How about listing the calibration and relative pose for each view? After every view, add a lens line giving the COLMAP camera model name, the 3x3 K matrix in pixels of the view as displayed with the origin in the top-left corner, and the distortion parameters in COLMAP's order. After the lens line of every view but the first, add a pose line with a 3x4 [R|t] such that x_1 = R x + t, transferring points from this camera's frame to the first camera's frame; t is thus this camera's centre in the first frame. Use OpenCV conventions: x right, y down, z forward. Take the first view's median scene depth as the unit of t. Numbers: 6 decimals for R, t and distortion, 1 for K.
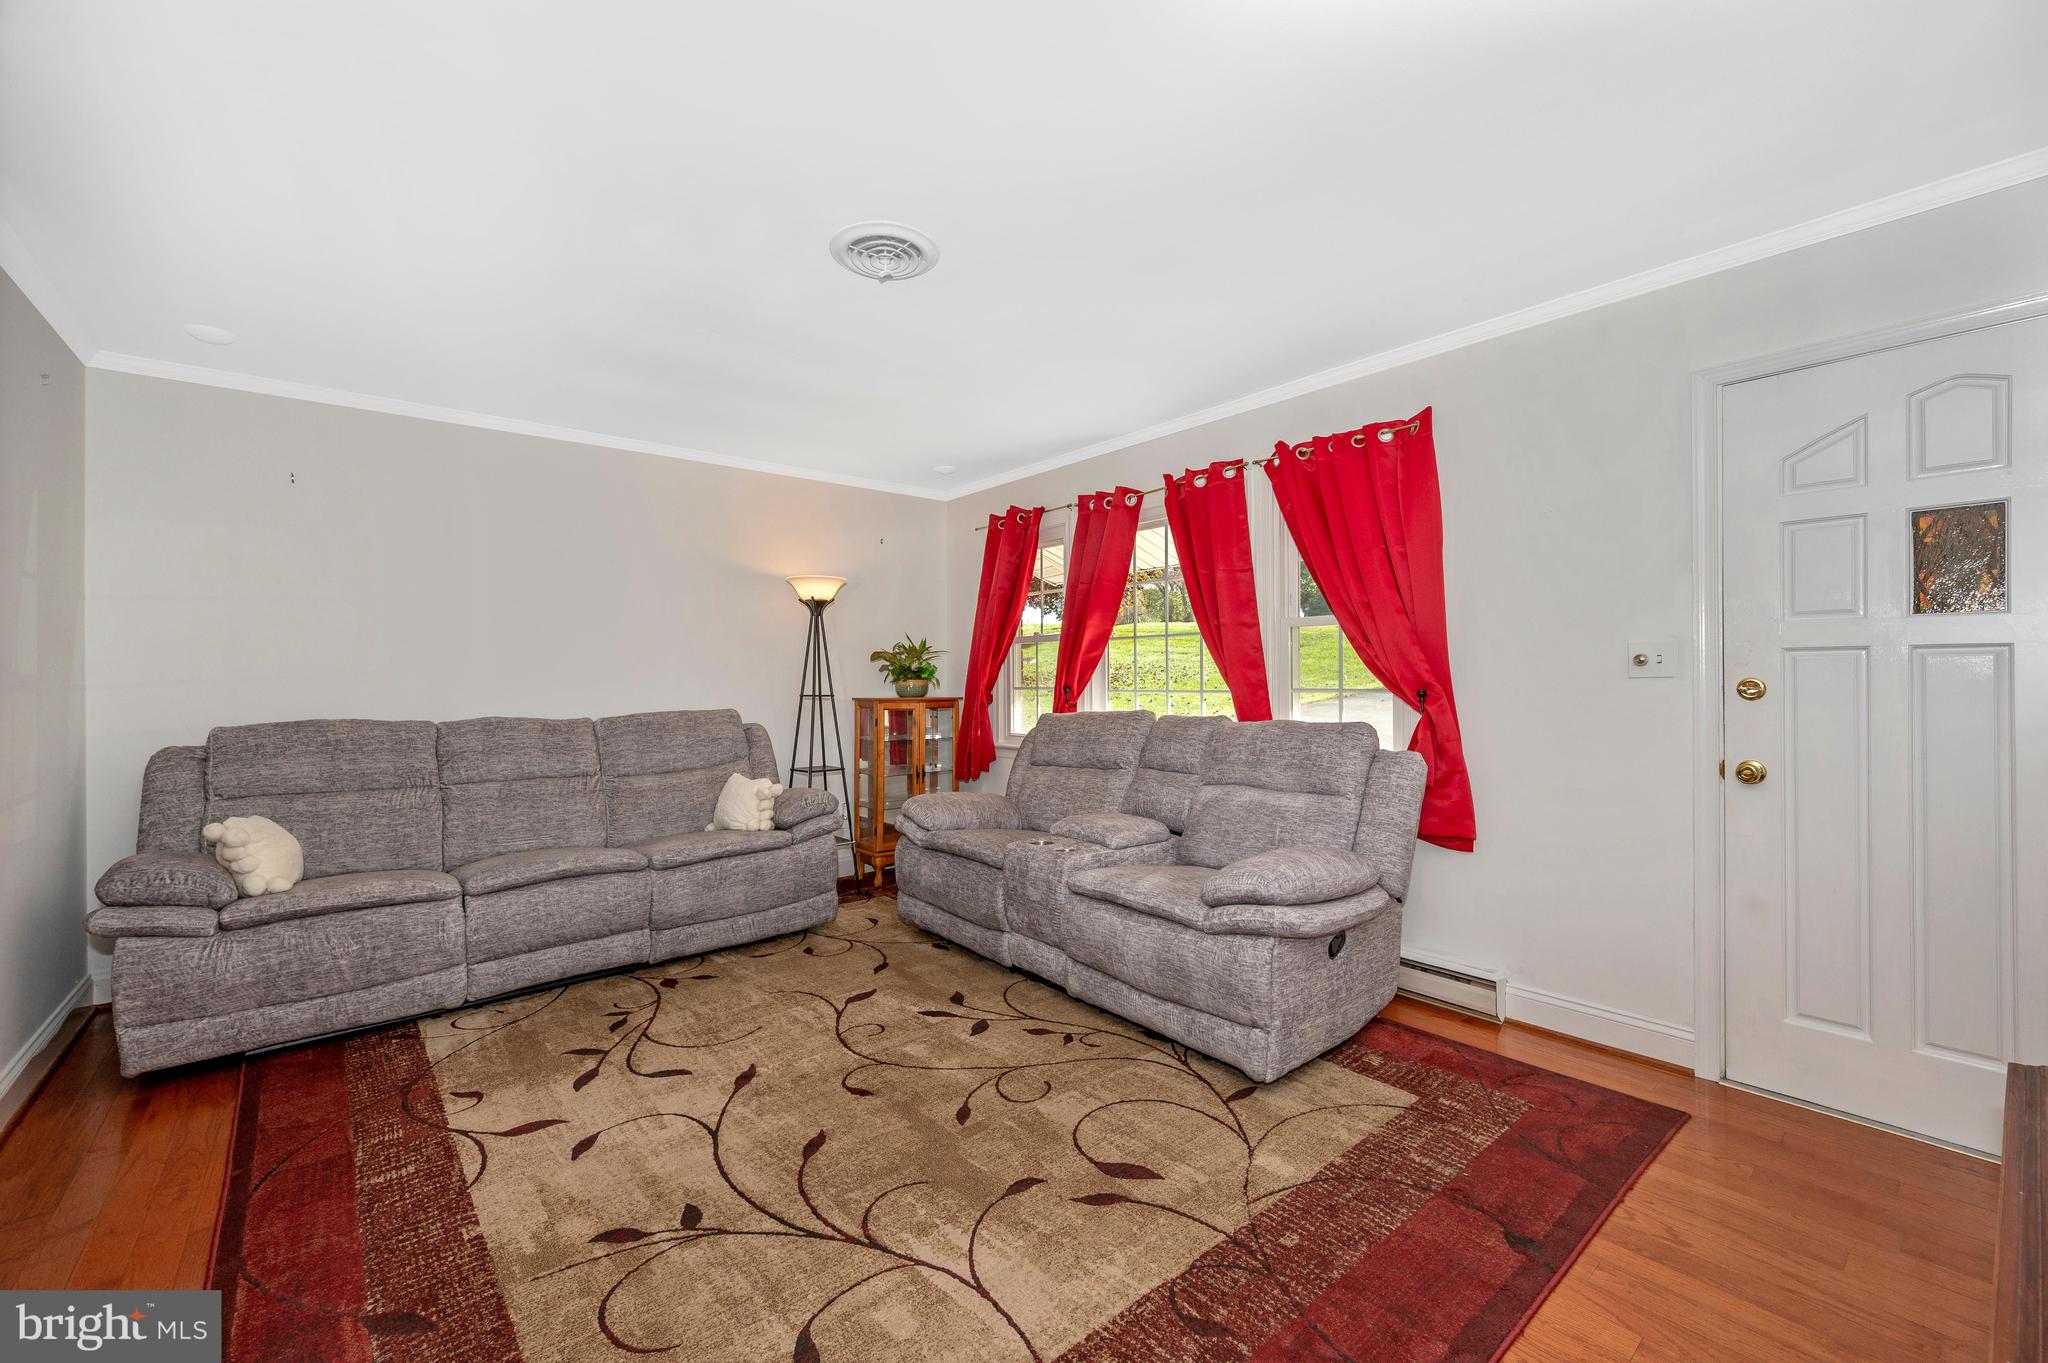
lens RADIAL K [[825.8, 0, 1020.9], [0, 825.8, 664.3], [0, 0, 1]] dist [0.001808, -0.001046]
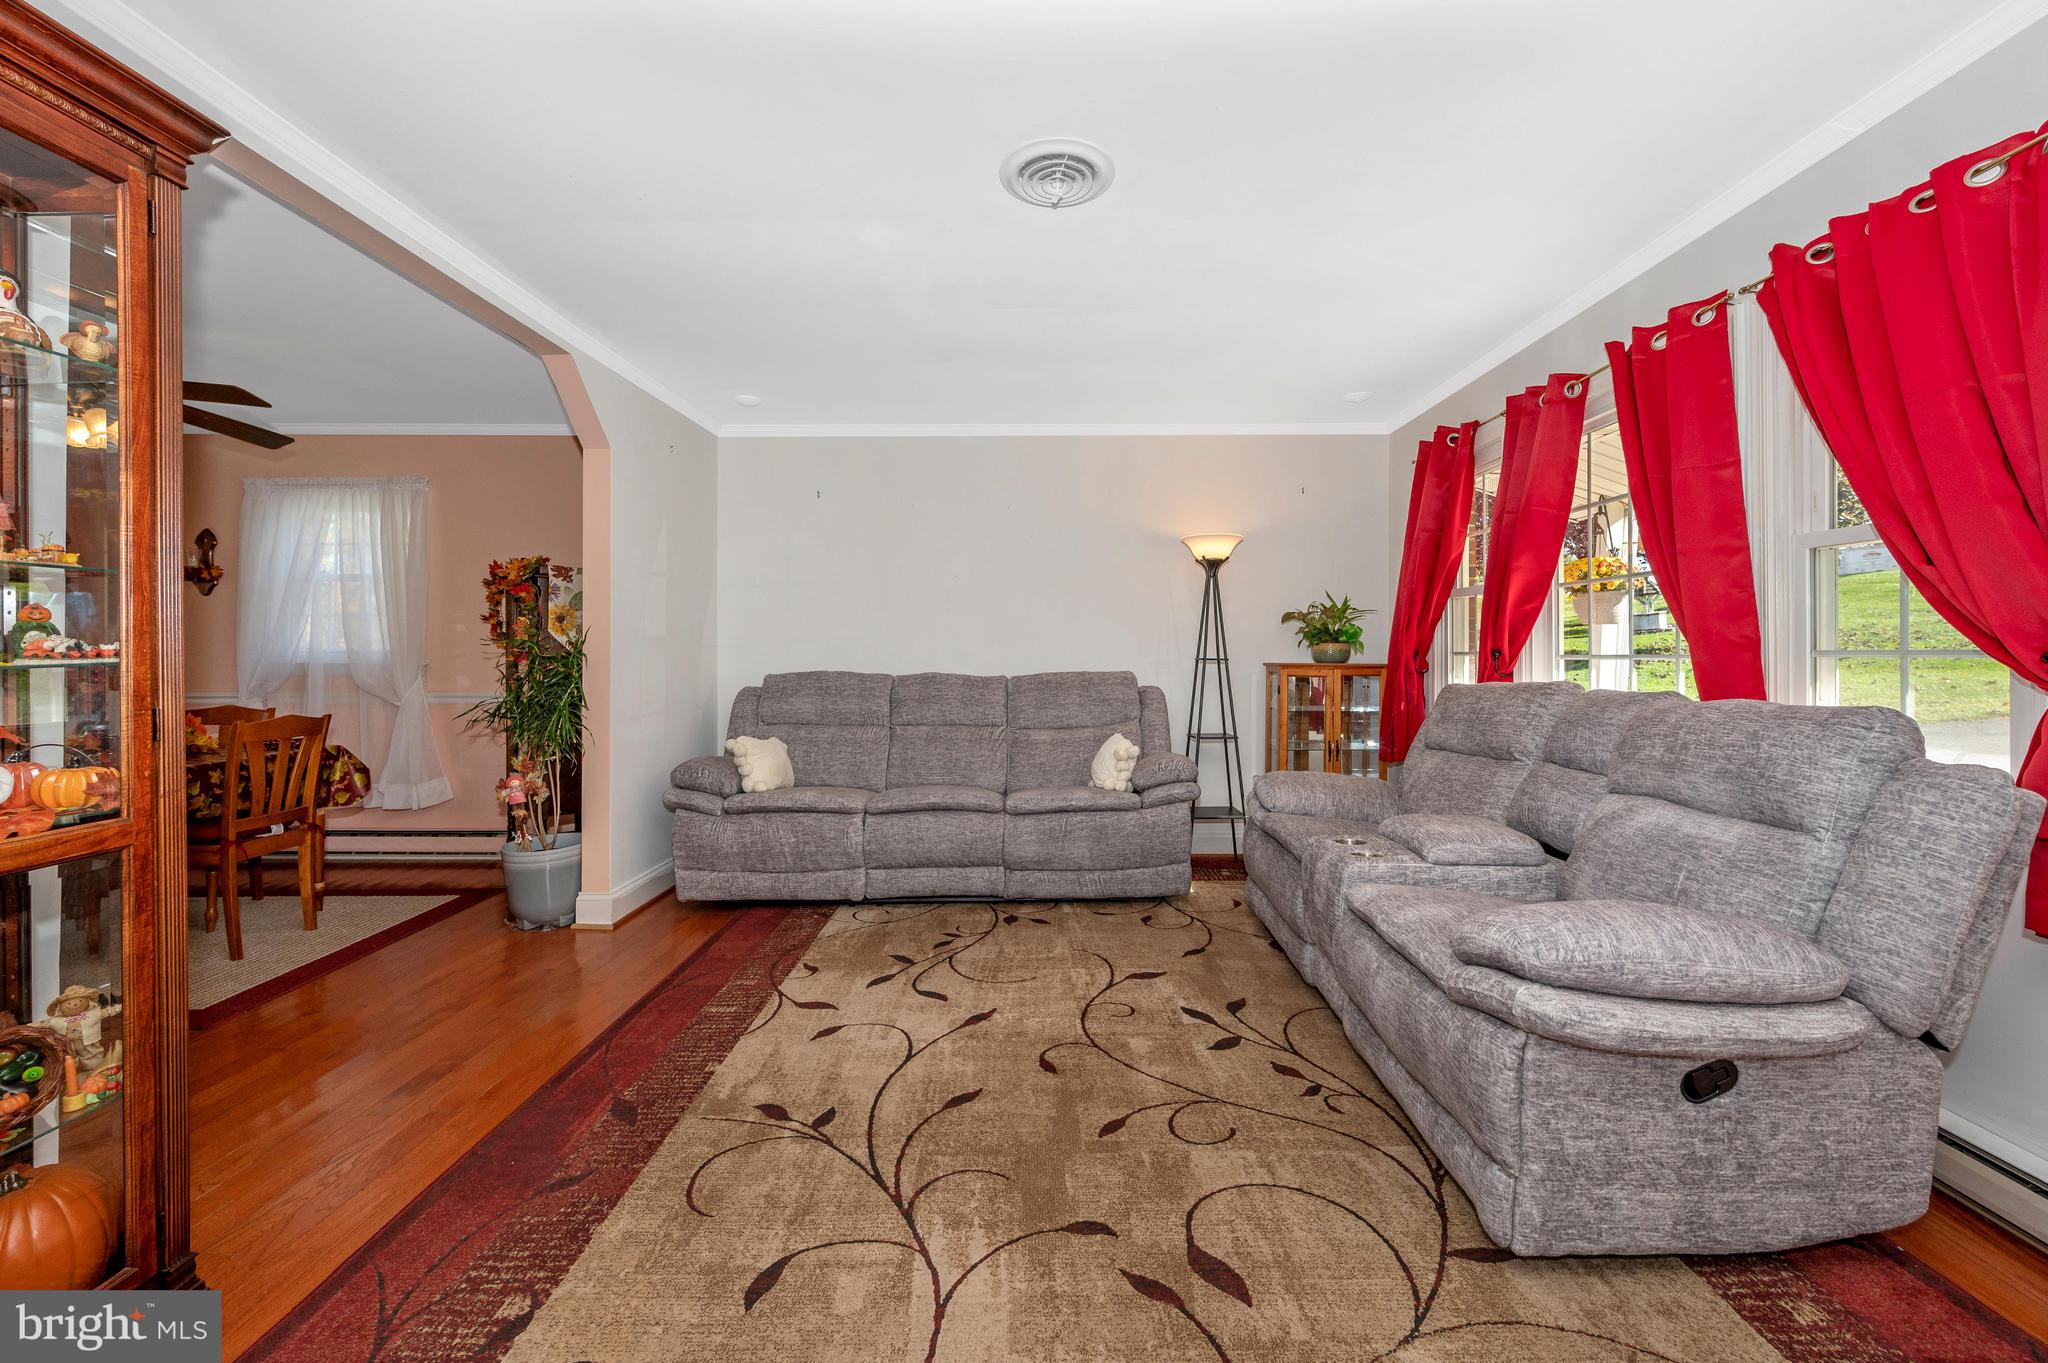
lens RADIAL K [[825.8, 0, 1035.7], [0, 825.8, 637.0], [0, 0, 1]] dist [0.001808, -0.001046]
pose [[0.769878, -0.007872, -0.638143, 0.327146], [0.009150, 0.999957, -0.001297, 0.018264], [0.638126, -0.004841, 0.769917, 0.207514]]
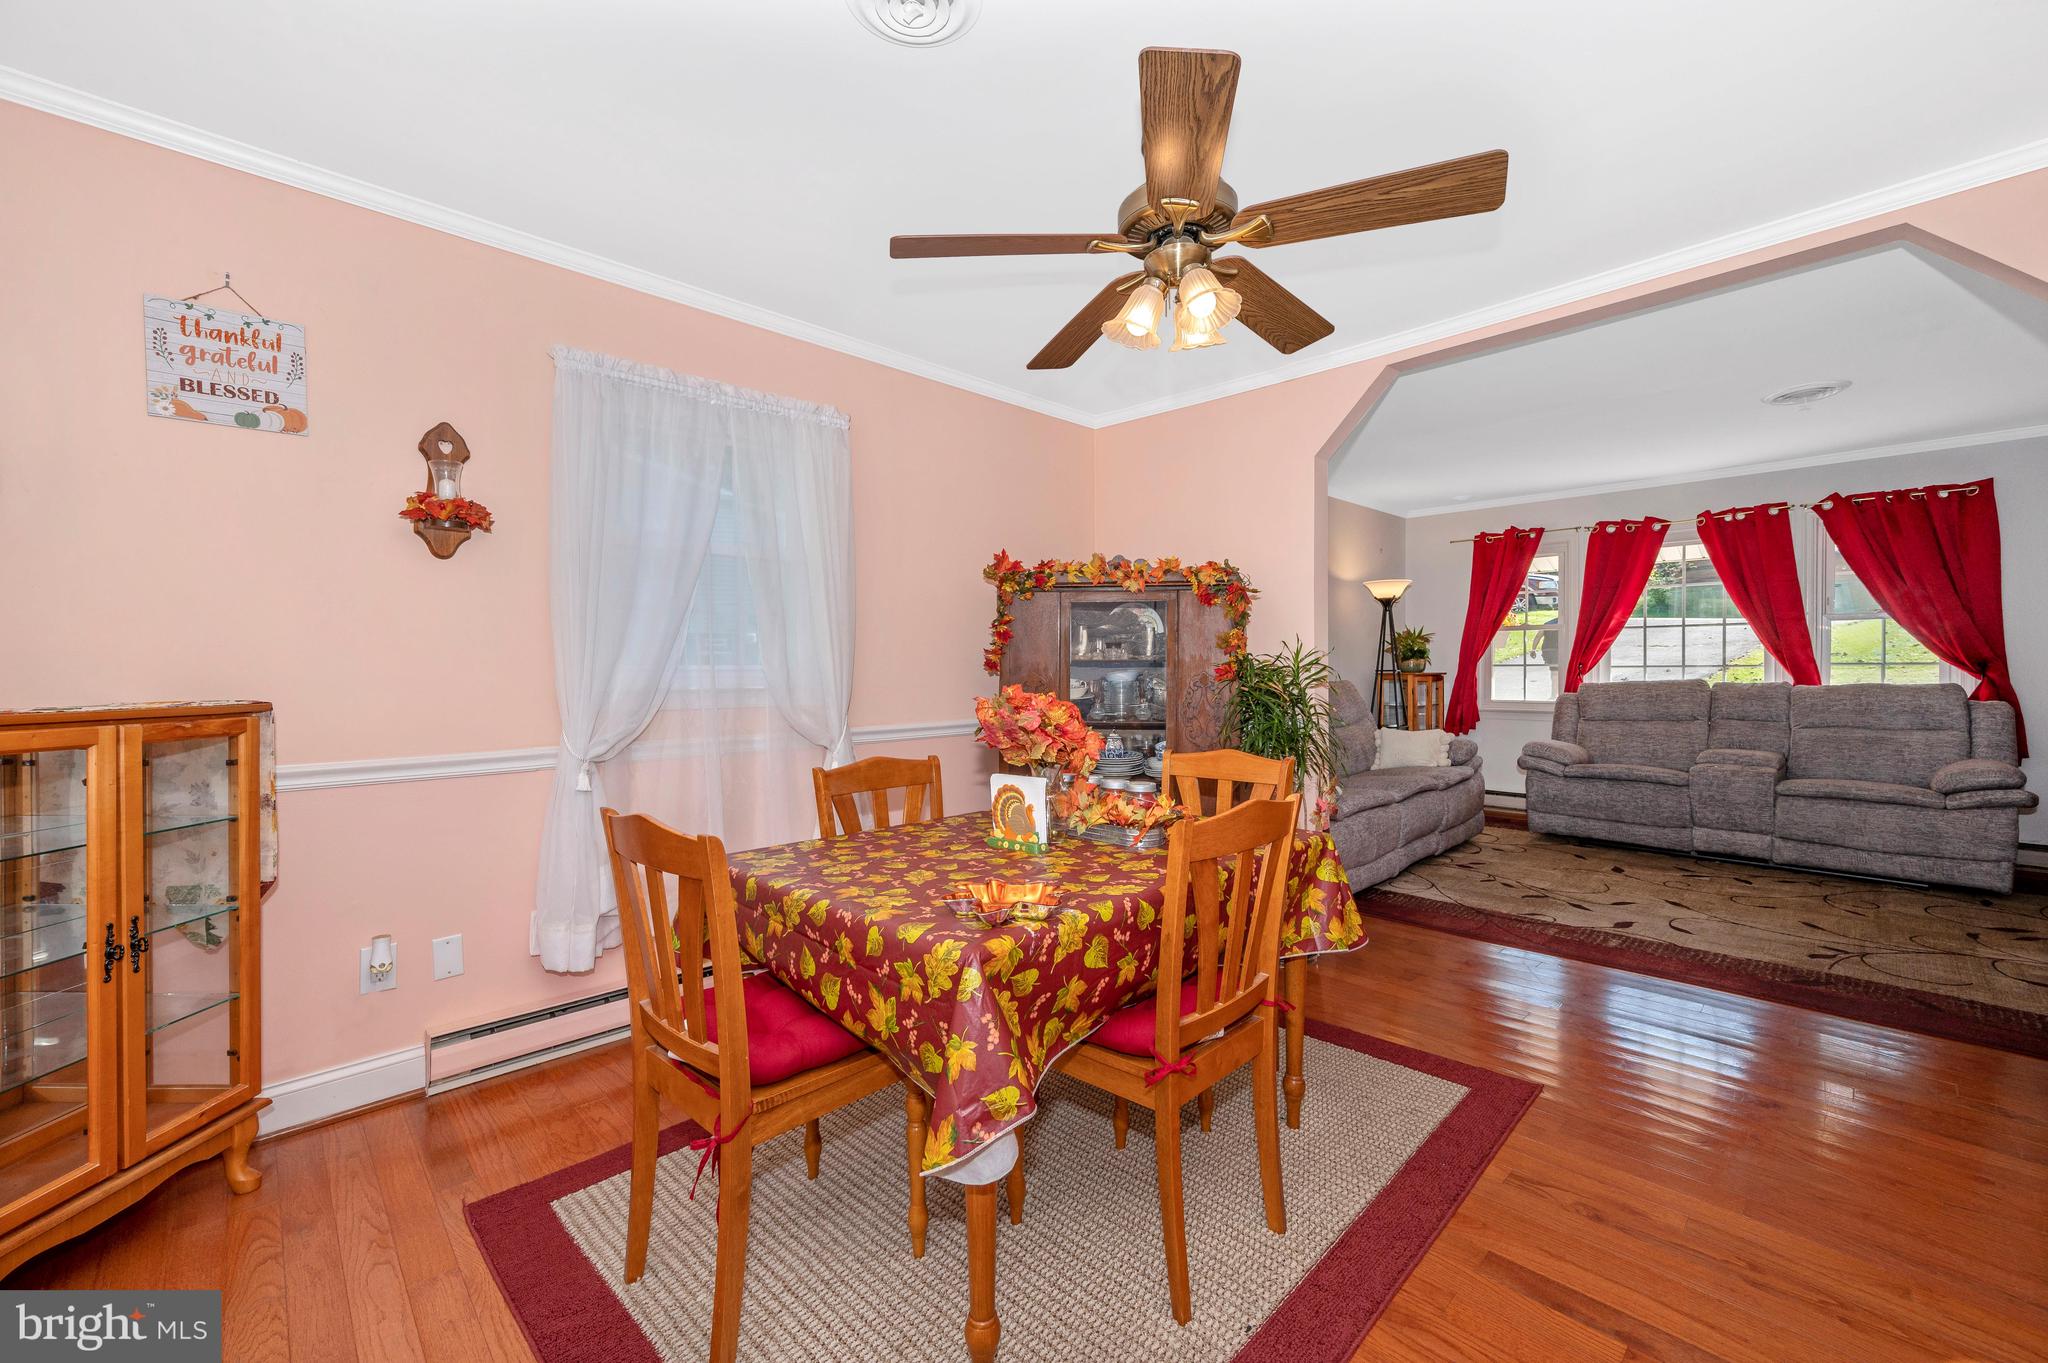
lens RADIAL K [[825.8, 0, 1038.9], [0, 825.8, 664.0], [0, 0, 1]] dist [0.001808, -0.001046]
pose [[0.996946, -0.001220, 0.078088, -1.408849], [0.000192, 0.999913, 0.013171, 0.014717], [-0.078097, -0.013115, 0.996860, -0.404304]]
